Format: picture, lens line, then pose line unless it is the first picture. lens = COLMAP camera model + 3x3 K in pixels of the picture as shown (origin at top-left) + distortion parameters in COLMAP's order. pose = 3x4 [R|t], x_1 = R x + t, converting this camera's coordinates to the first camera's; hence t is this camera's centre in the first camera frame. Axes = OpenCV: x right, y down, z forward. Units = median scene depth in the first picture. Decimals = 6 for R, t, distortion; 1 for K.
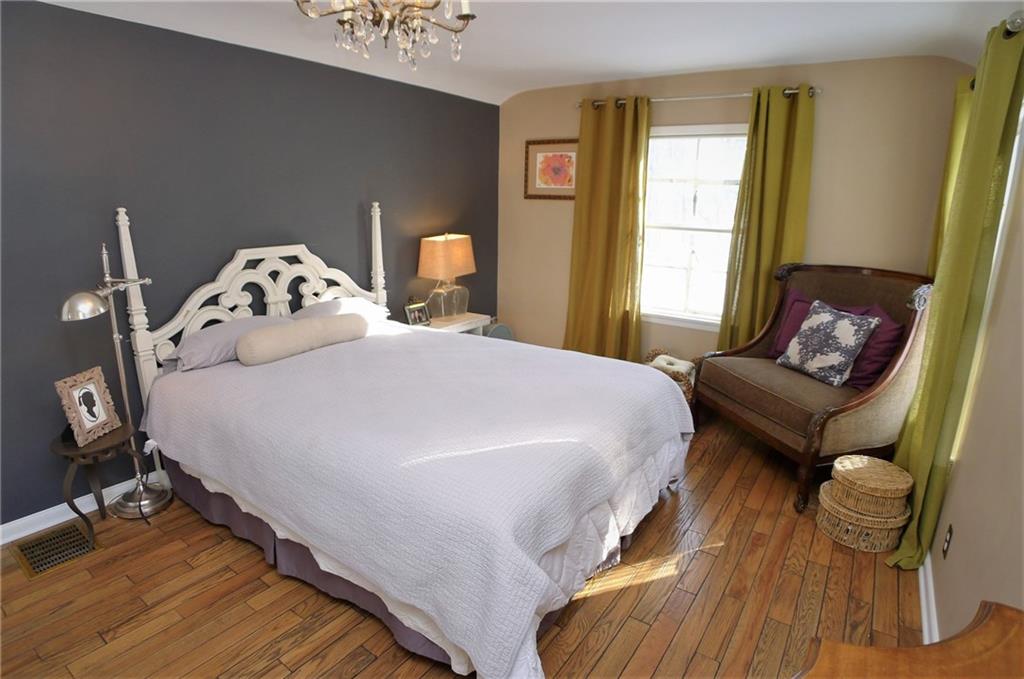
lens RADIAL K [[543.7, 0, 509.1], [0, 543.7, 342.0], [0, 0, 1]] dist [-0.102292, 0.029850]
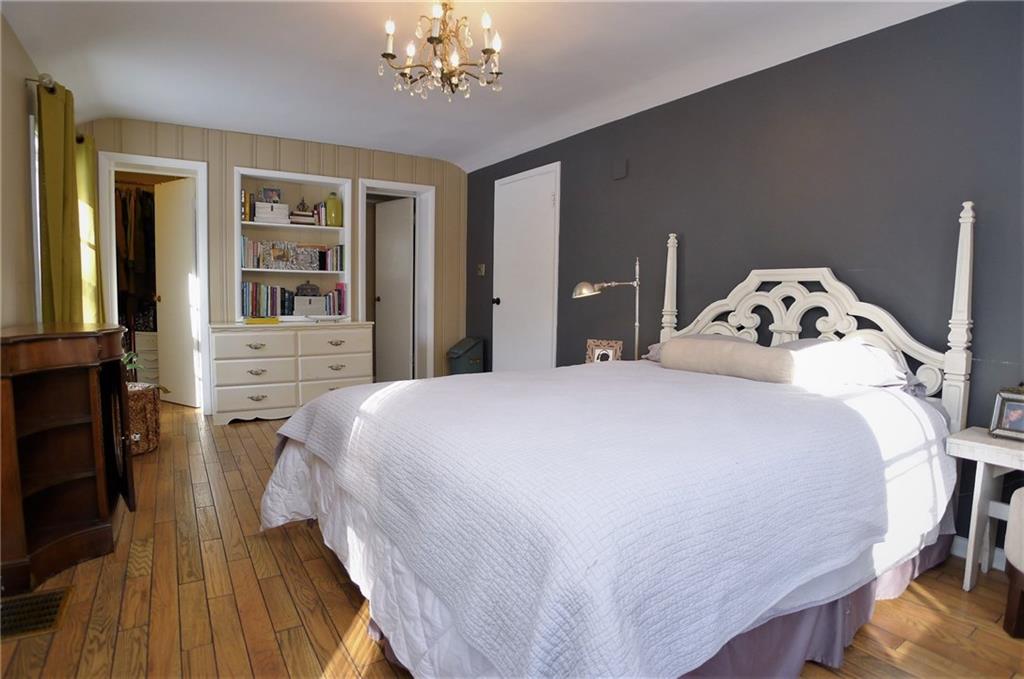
lens RADIAL K [[543.7, 0, 509.1], [0, 543.7, 342.0], [0, 0, 1]] dist [-0.102292, 0.029850]
pose [[-0.369744, 0.061443, -0.927100, 0.553347], [-0.256201, 0.952385, 0.165297, -0.090939], [0.893113, 0.298642, -0.336397, 0.930758]]
